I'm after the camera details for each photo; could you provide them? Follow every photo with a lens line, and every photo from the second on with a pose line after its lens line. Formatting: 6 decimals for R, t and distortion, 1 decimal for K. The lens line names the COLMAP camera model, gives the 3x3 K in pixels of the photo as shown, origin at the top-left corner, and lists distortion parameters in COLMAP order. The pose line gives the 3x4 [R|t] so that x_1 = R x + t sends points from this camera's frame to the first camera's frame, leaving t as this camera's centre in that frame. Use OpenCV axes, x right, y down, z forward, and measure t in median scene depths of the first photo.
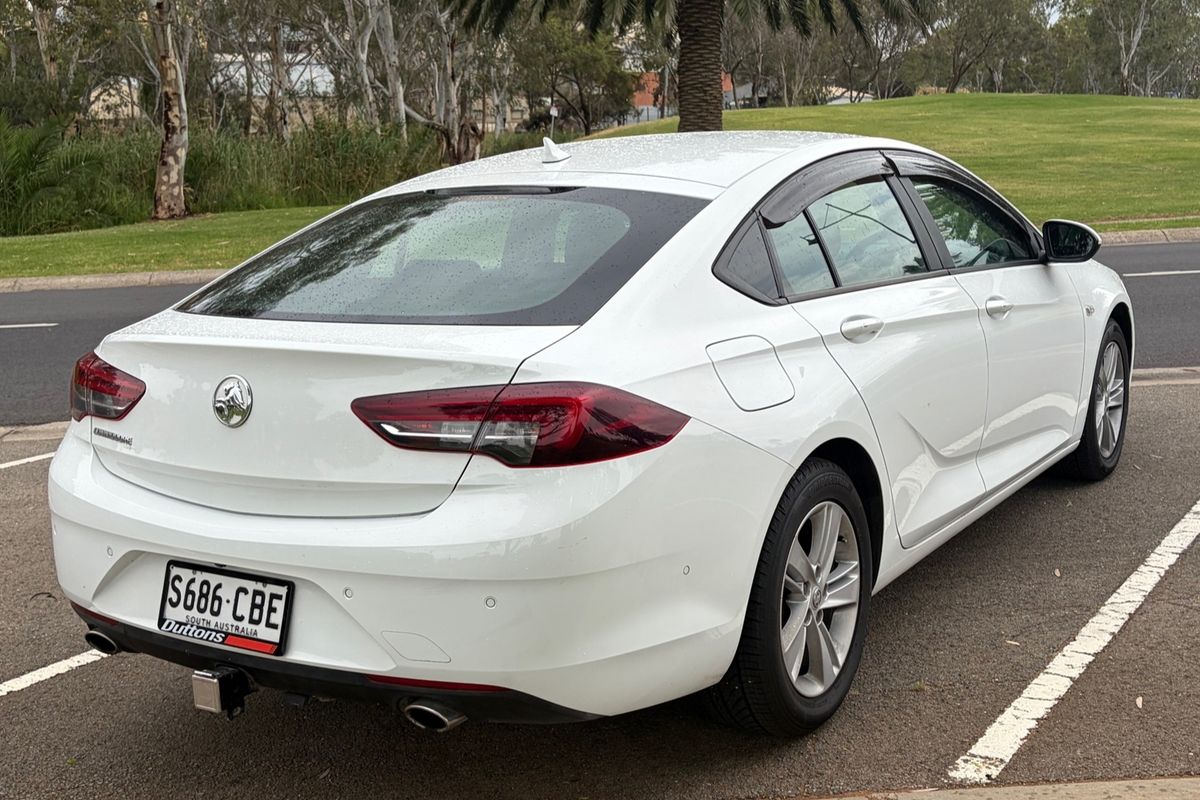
lens RADIAL K [[1420.4, 0, 602.8], [0, 1420.4, 346.4], [0, 0, 1]] dist [0.208603, -0.645864]
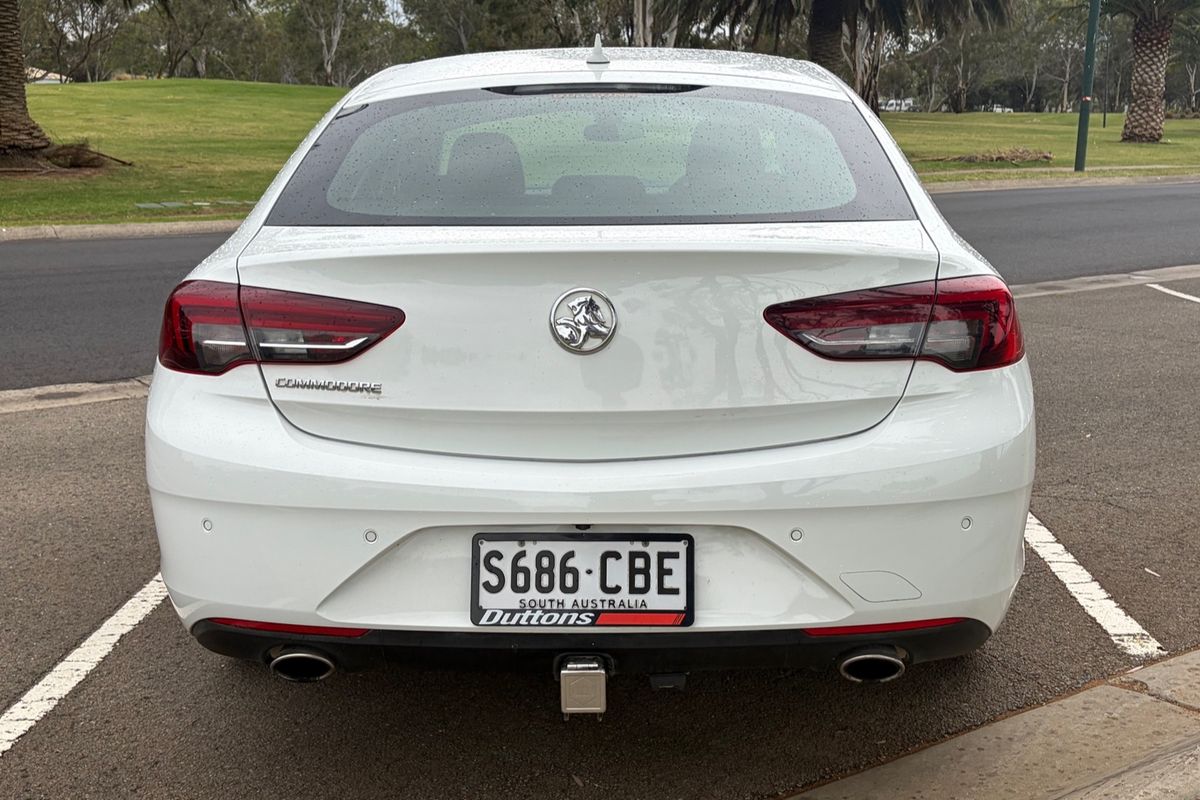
lens RADIAL K [[1420.4, 0, 602.8], [0, 1420.4, 346.4], [0, 0, 1]] dist [0.208603, -0.645864]
pose [[0.853445, -0.051398, 0.518642, -0.652964], [0.048885, 0.998633, 0.018525, 0.038118], [-0.518885, 0.009544, 0.854791, 0.319065]]
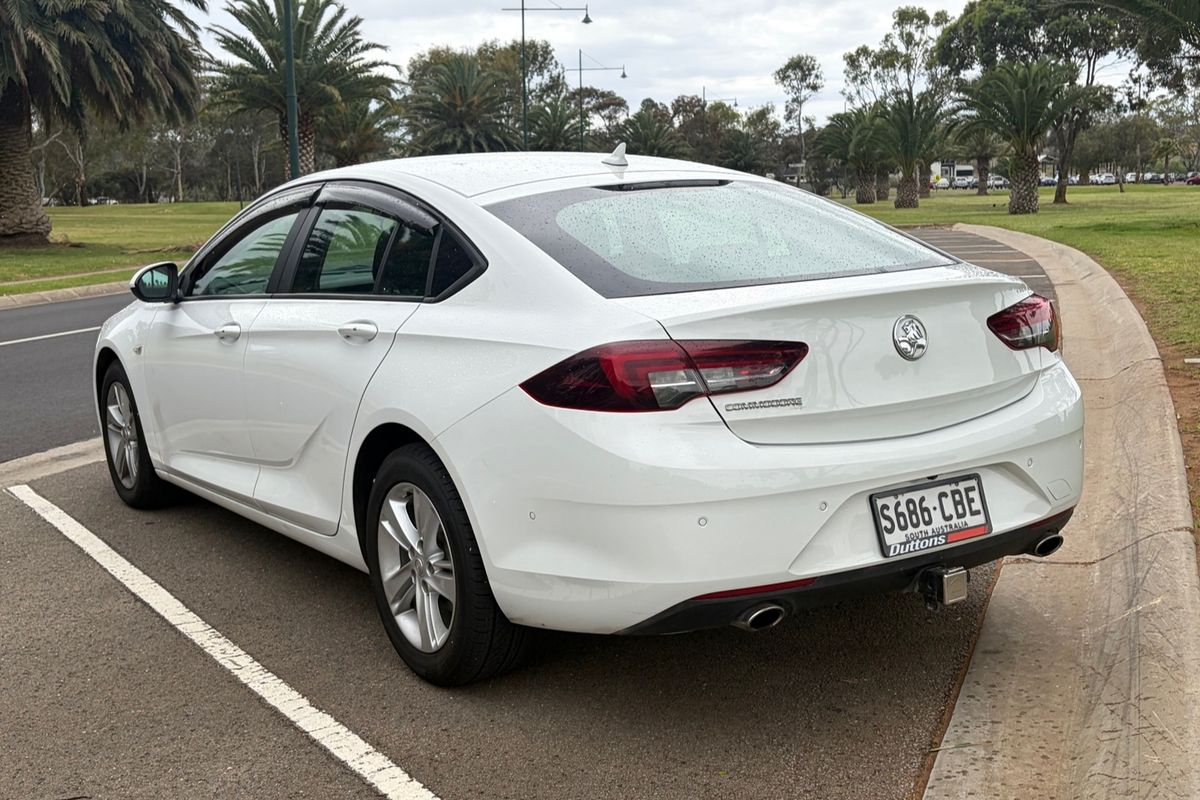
lens RADIAL K [[1420.4, 0, 602.8], [0, 1420.4, 346.4], [0, 0, 1]] dist [0.208603, -0.645864]
pose [[0.397618, -0.084007, 0.913697, -1.403132], [0.158098, 0.987179, 0.021963, -0.019212], [-0.903828, 0.135720, 0.405802, 0.751115]]
